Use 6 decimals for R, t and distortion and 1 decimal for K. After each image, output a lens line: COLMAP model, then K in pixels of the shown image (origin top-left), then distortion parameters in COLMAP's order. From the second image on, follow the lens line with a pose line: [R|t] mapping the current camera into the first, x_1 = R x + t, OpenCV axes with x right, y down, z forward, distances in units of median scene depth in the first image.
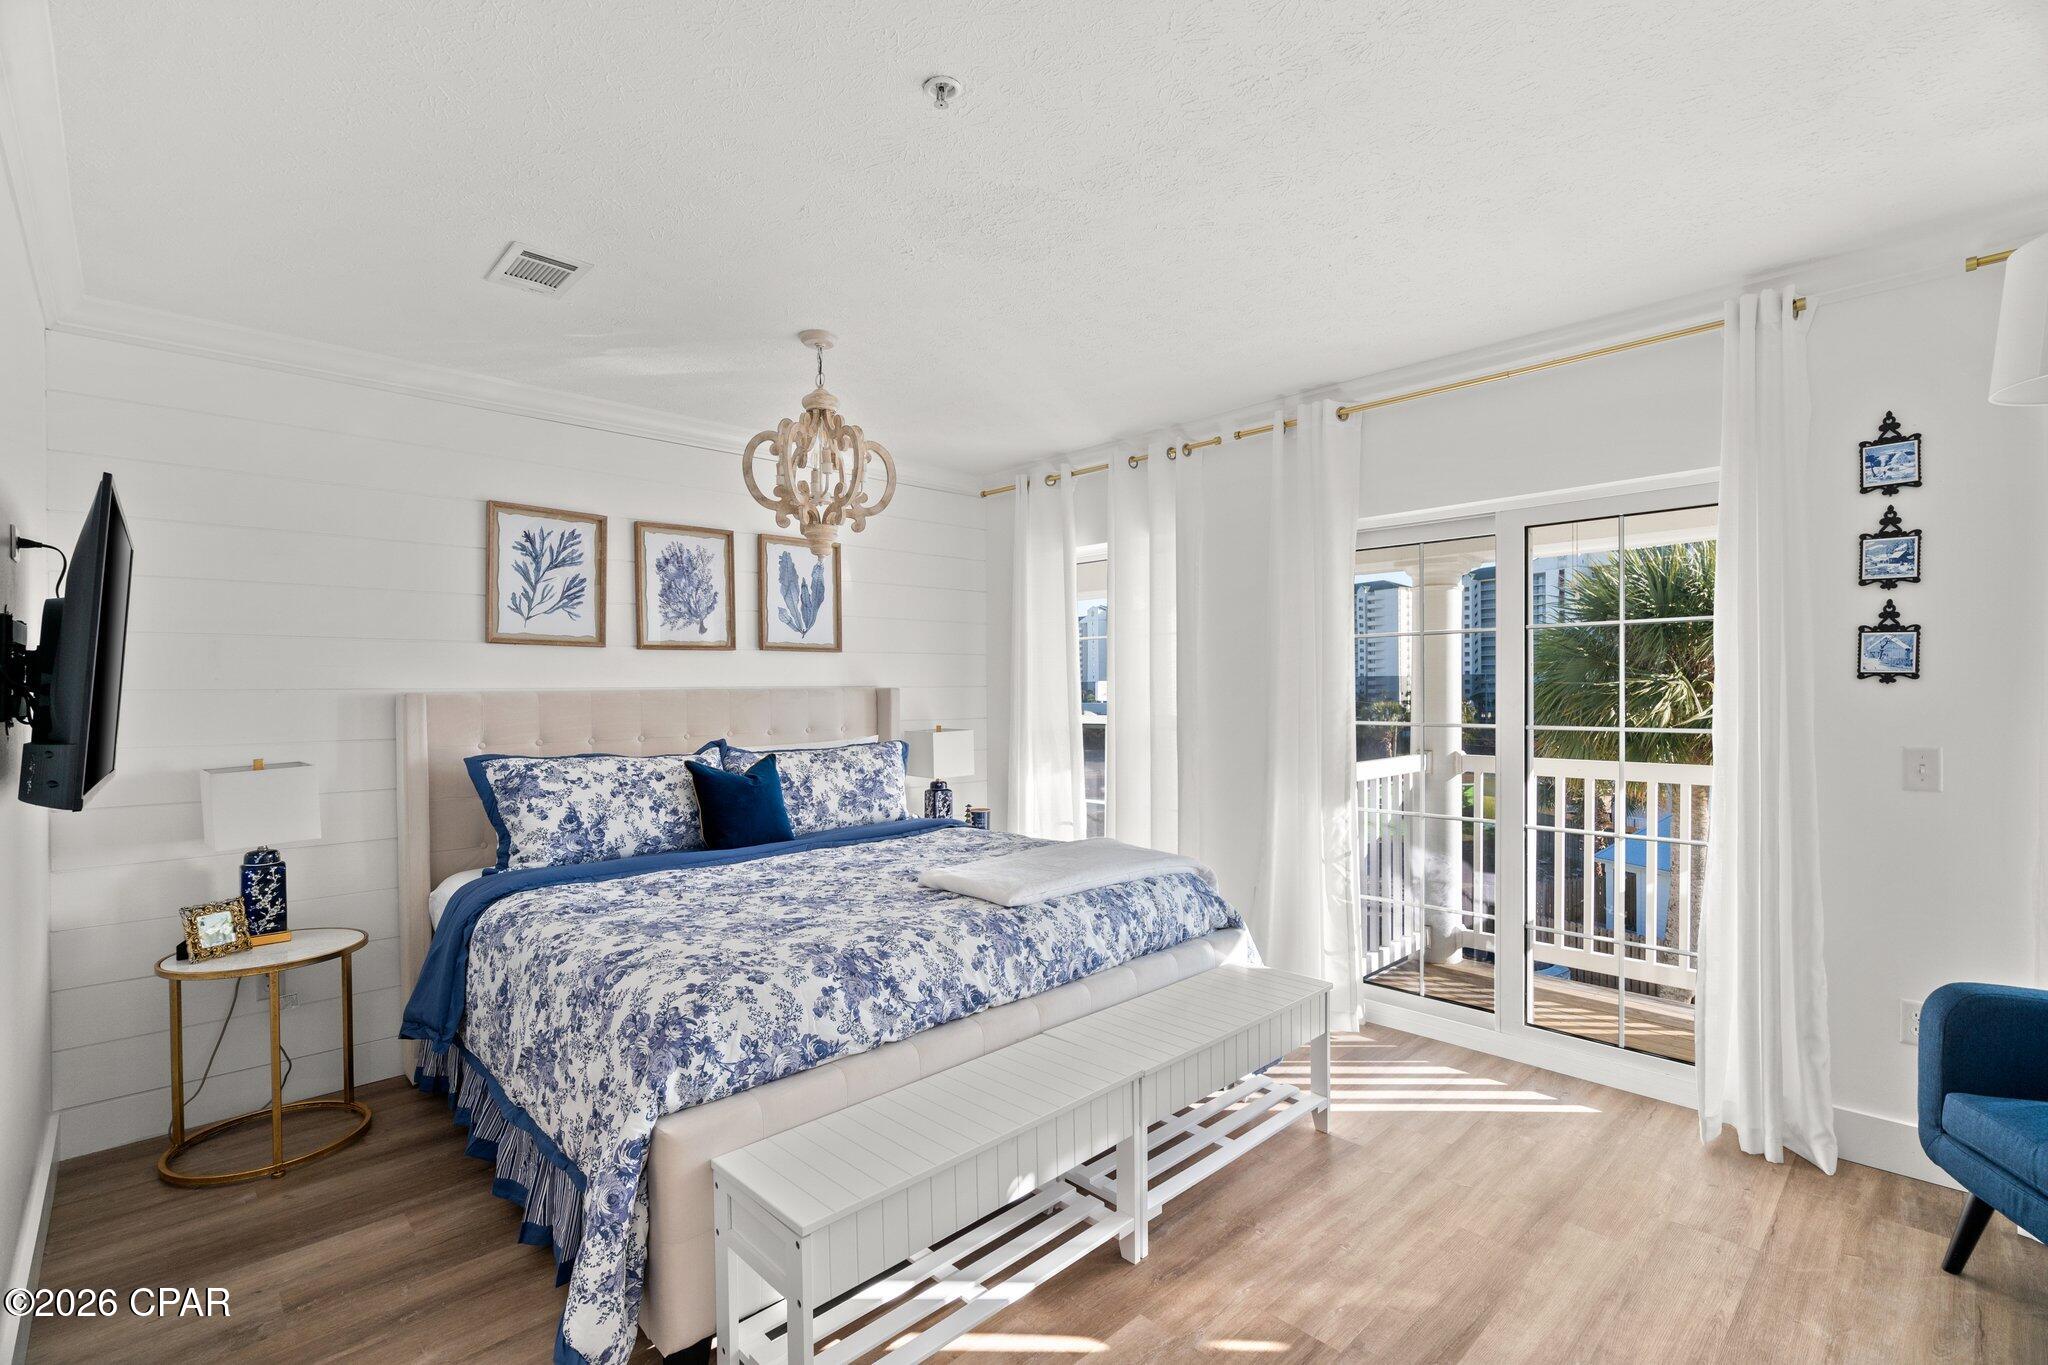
lens RADIAL K [[927.9, 0, 1012.7], [0, 927.9, 692.2], [0, 0, 1]] dist [-0.008146, 0.004884]
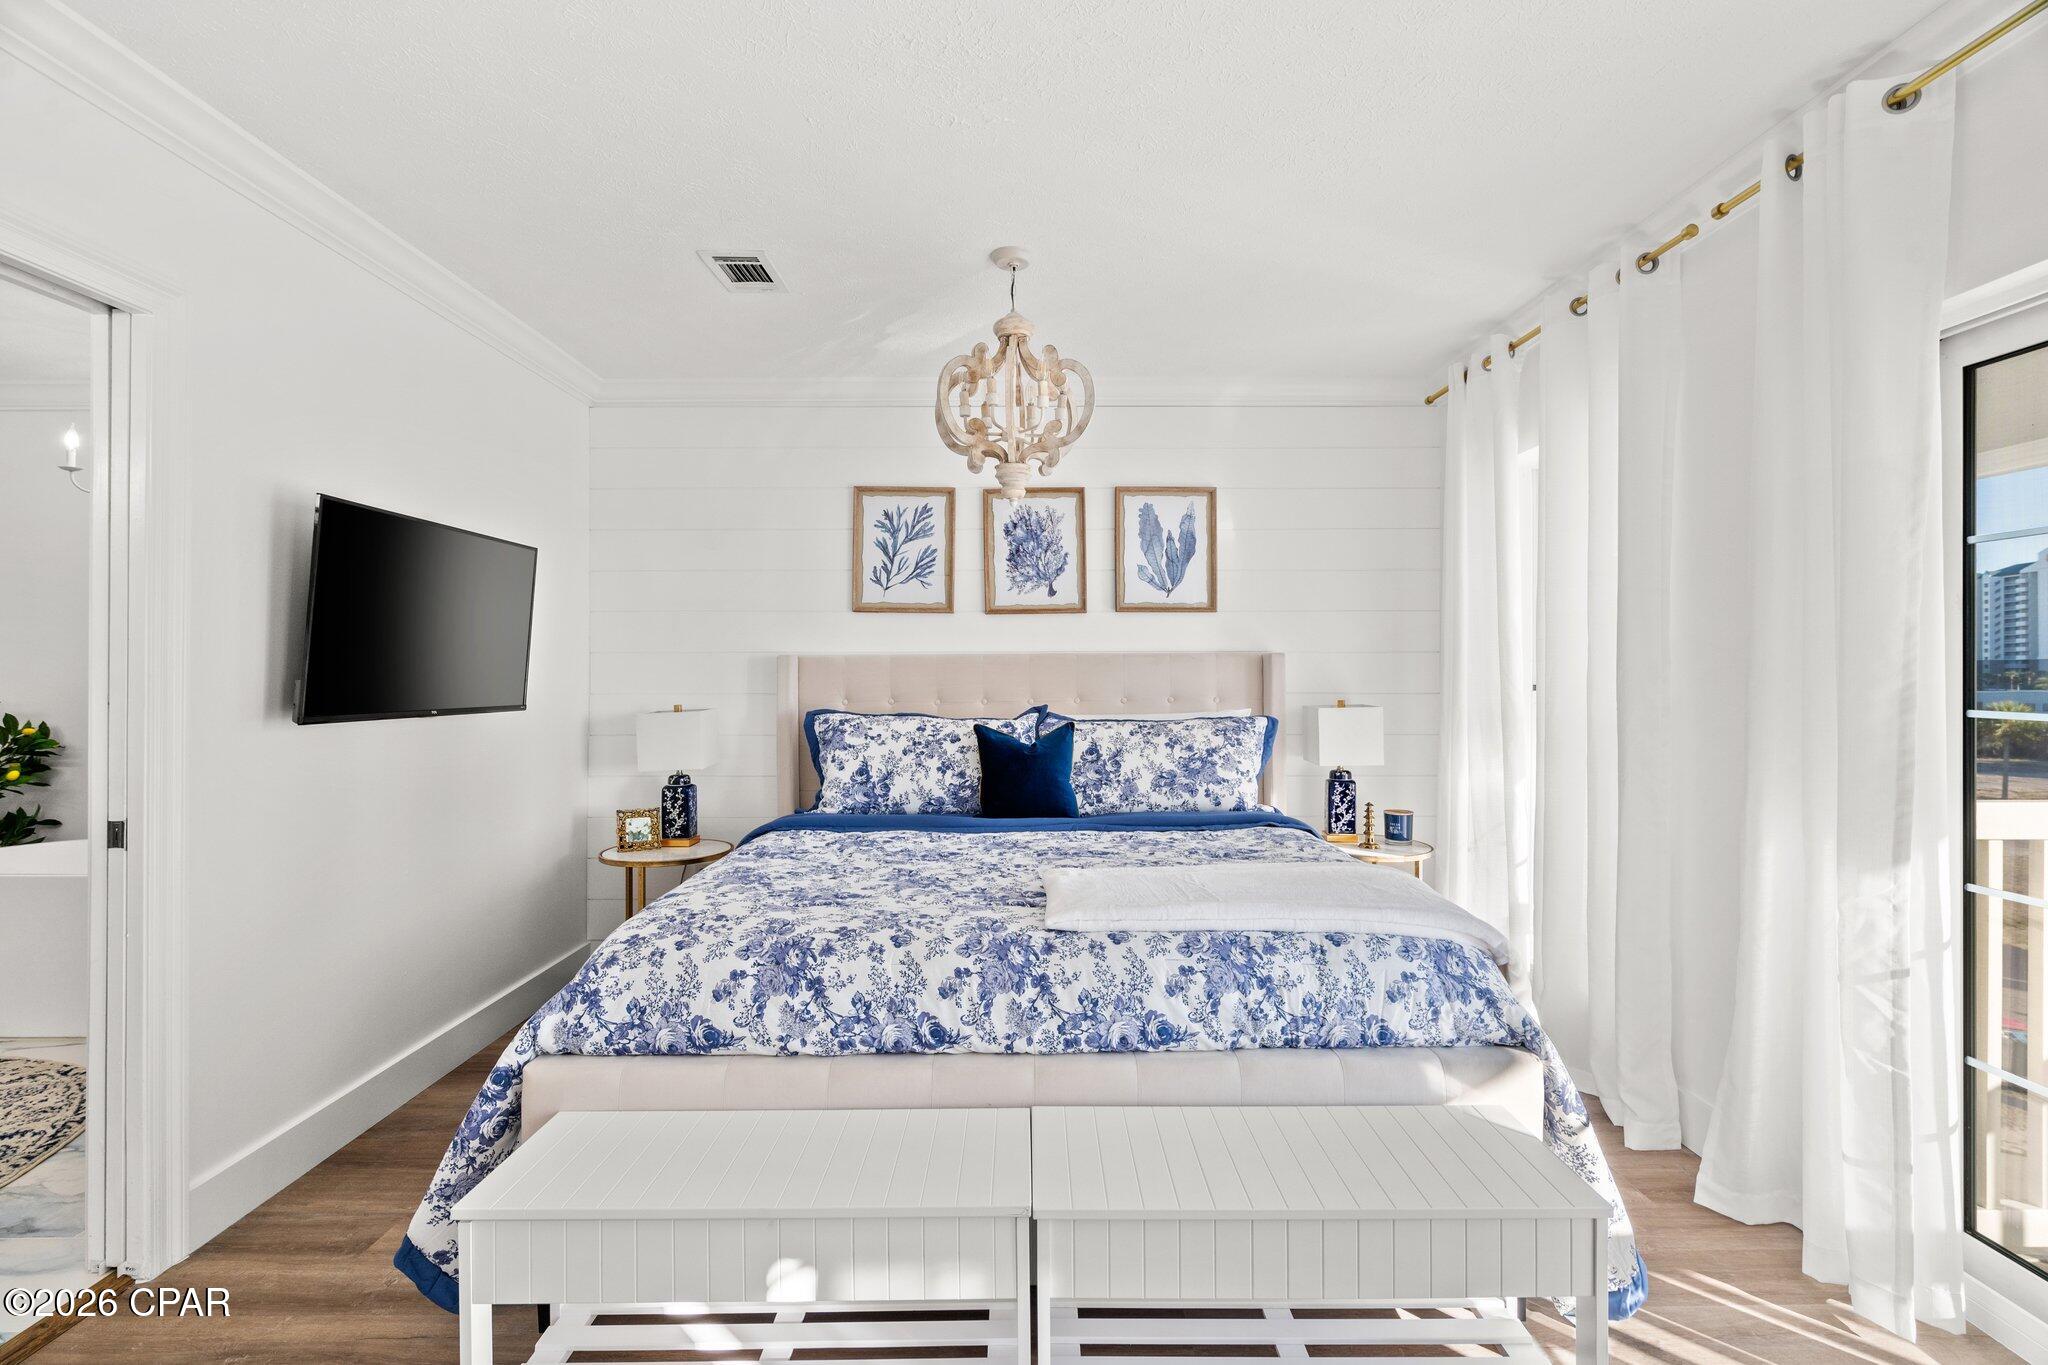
lens RADIAL K [[927.9, 0, 1020.3], [0, 927.9, 665.5], [0, 0, 1]] dist [-0.008146, 0.004884]
pose [[0.726455, 0.004251, -0.687201, 0.378622], [-0.007206, 0.999973, -0.001432, 0.013127], [0.687176, 0.005992, 0.726466, 0.327771]]
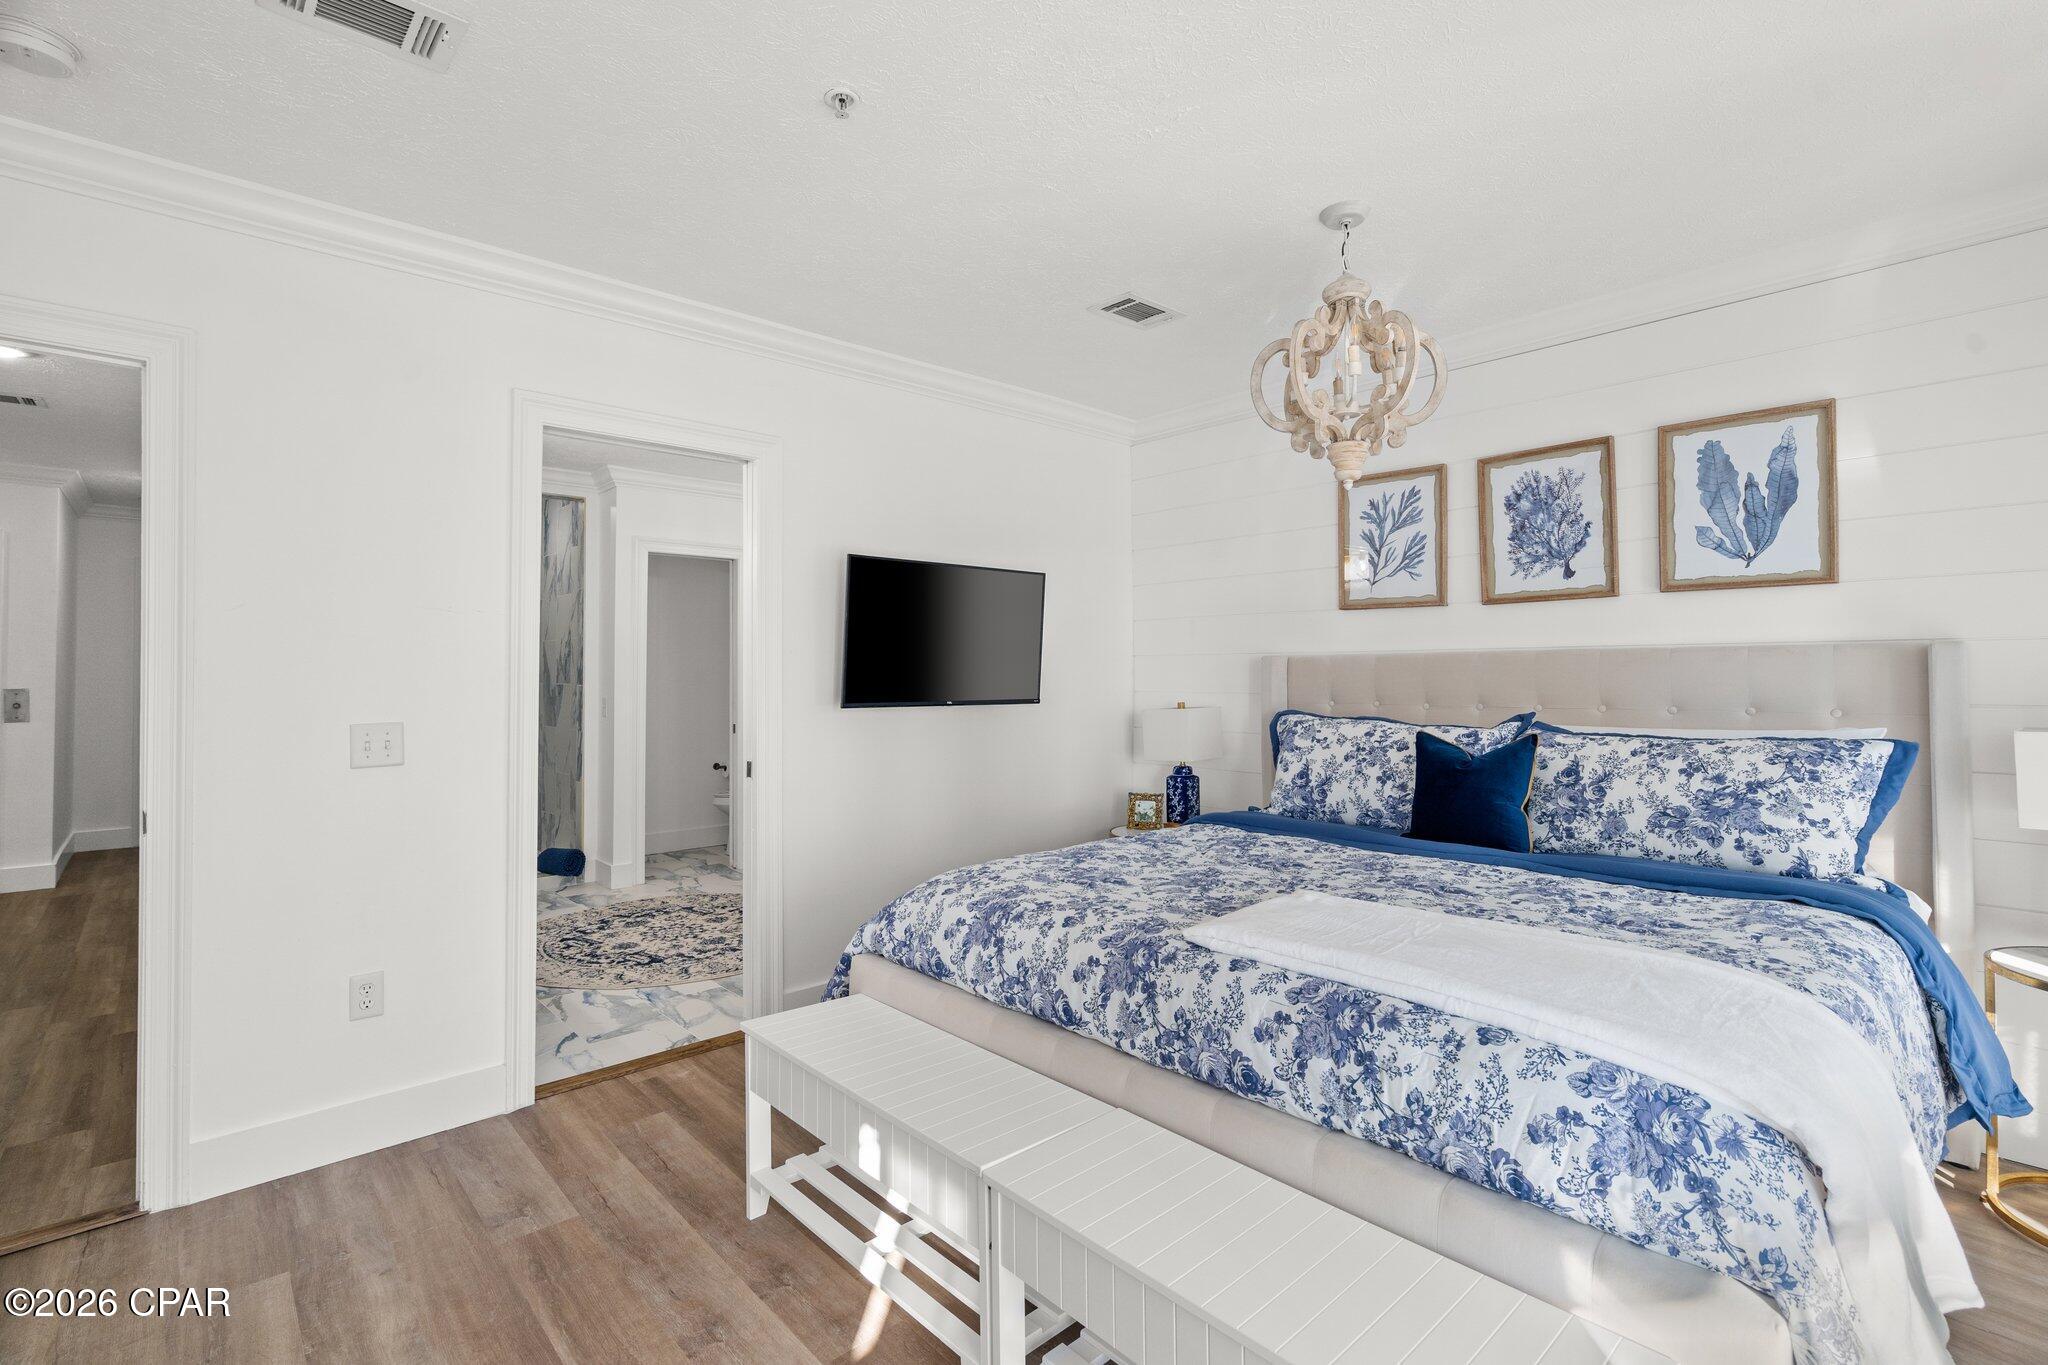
lens RADIAL K [[927.9, 0, 1025.1], [0, 927.9, 655.5], [0, 0, 1]] dist [-0.008146, 0.004884]
pose [[-0.014364, -0.009824, -0.999849, 0.551170], [0.000586, 0.999951, -0.009833, 0.011420], [0.999897, -0.000727, -0.014358, 0.670616]]
